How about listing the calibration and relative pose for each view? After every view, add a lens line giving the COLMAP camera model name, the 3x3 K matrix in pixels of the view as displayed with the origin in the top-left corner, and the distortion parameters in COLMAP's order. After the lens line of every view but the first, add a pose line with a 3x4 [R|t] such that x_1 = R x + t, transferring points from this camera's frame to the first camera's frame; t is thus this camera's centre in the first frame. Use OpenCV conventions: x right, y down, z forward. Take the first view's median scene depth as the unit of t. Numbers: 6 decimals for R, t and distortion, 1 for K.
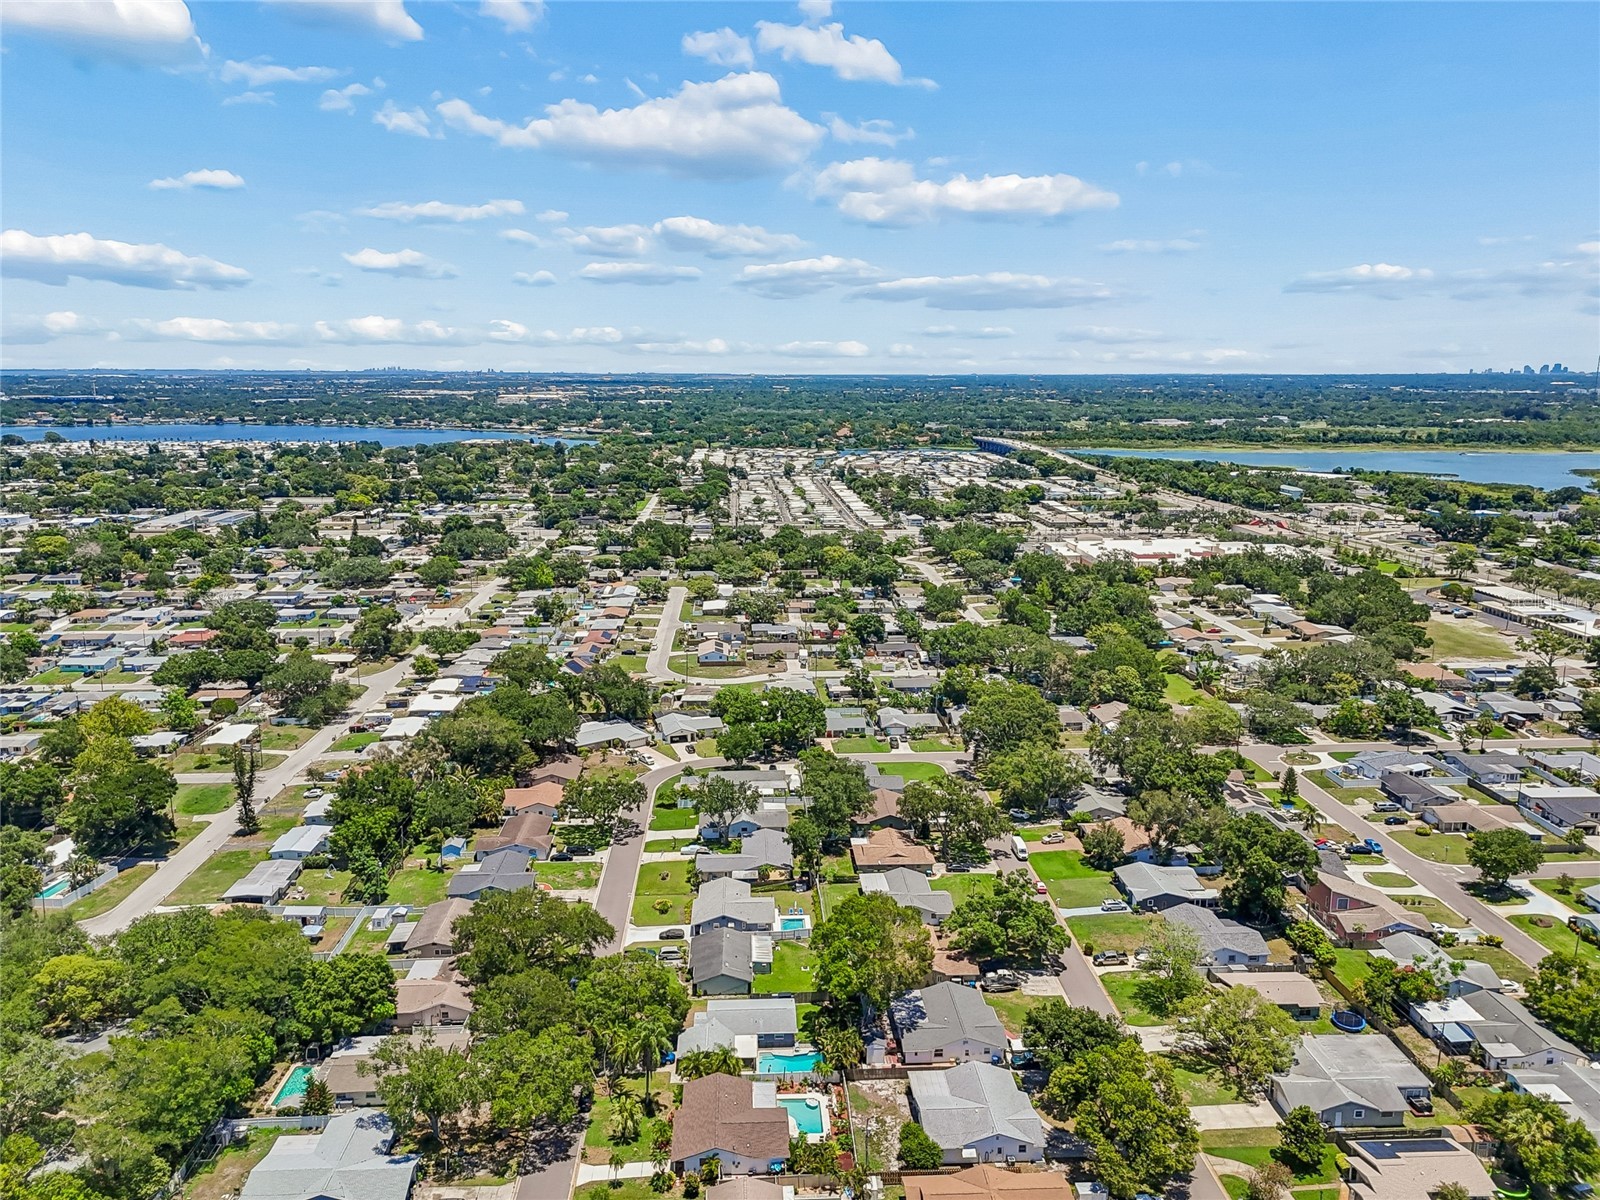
lens RADIAL K [[1080.9, 0, 800.6], [0, 1080.9, 597.0], [0, 0, 1]] dist [0.008930, -0.001064]
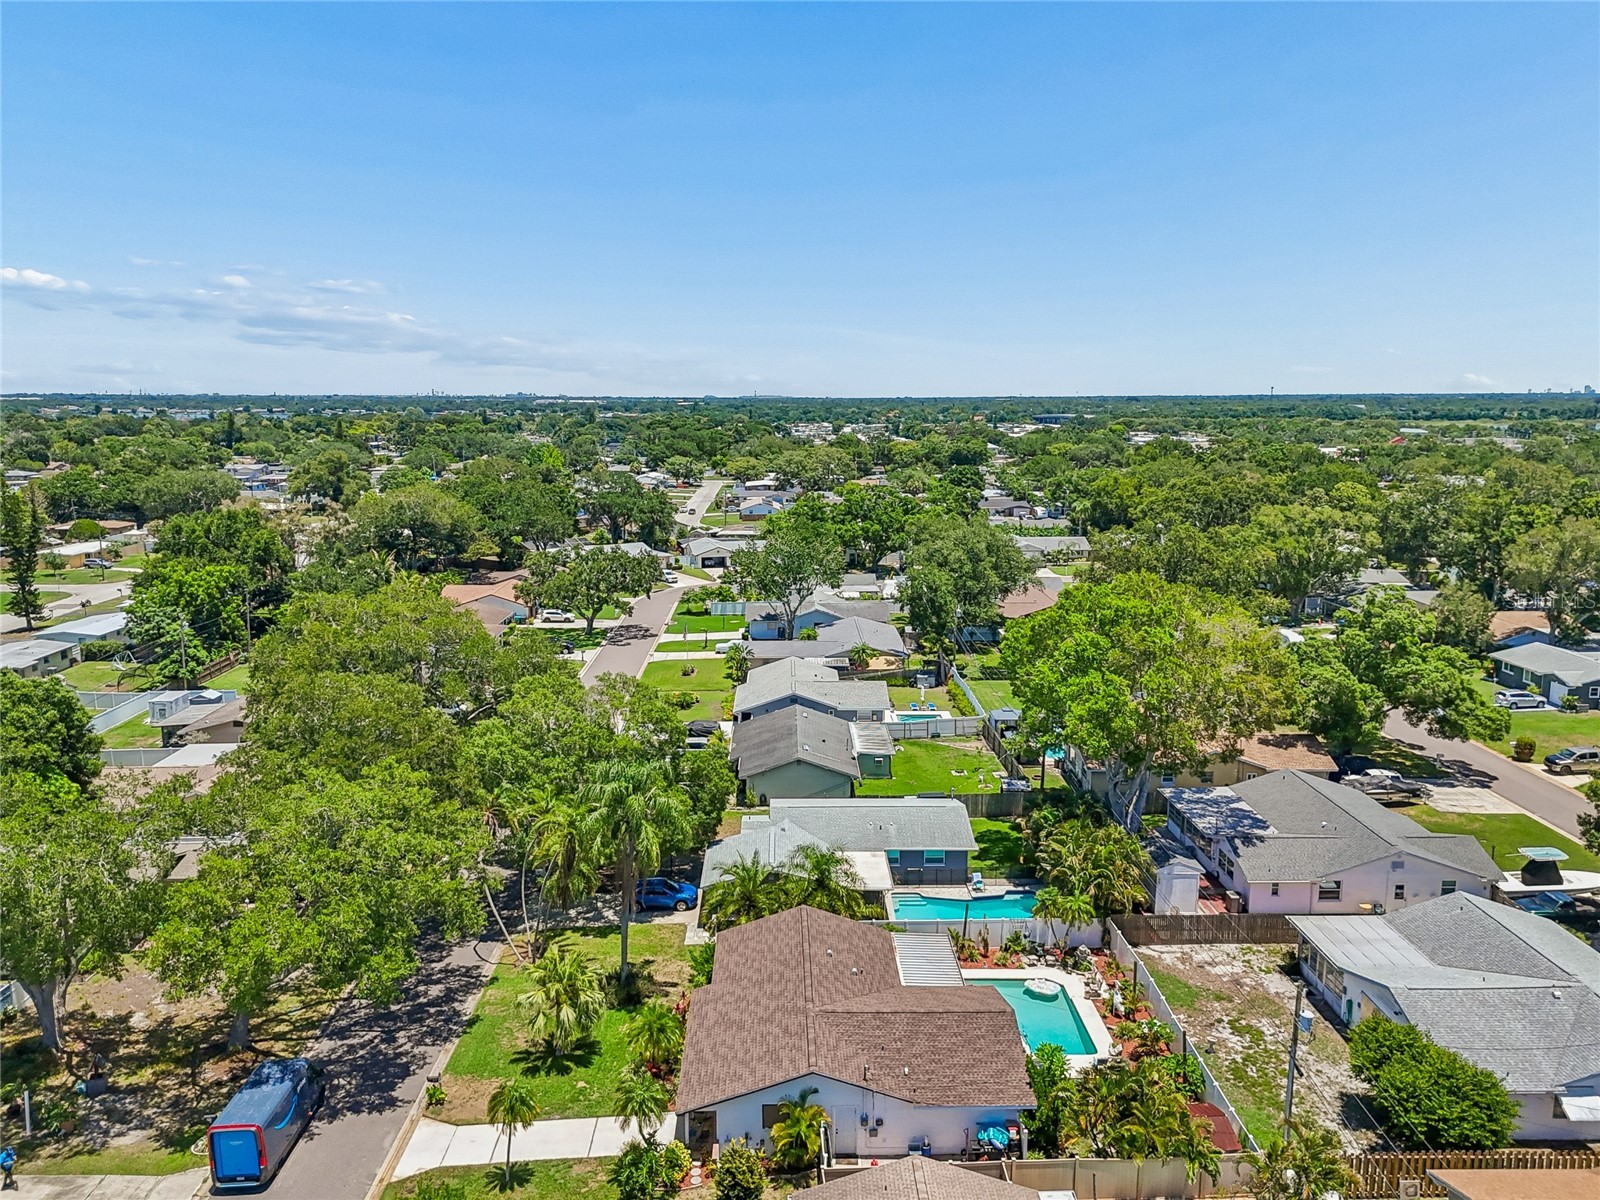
lens RADIAL K [[1187.5, 0, 804.7], [0, 1187.5, 556.0], [0, 0, 1]] dist [0.077885, -0.086701]
pose [[0.999262, 0.000567, -0.038396, -0.058692], [-0.000896, 0.999963, -0.008576, 0.313611], [0.038390, 0.008604, 0.999226, 0.559906]]
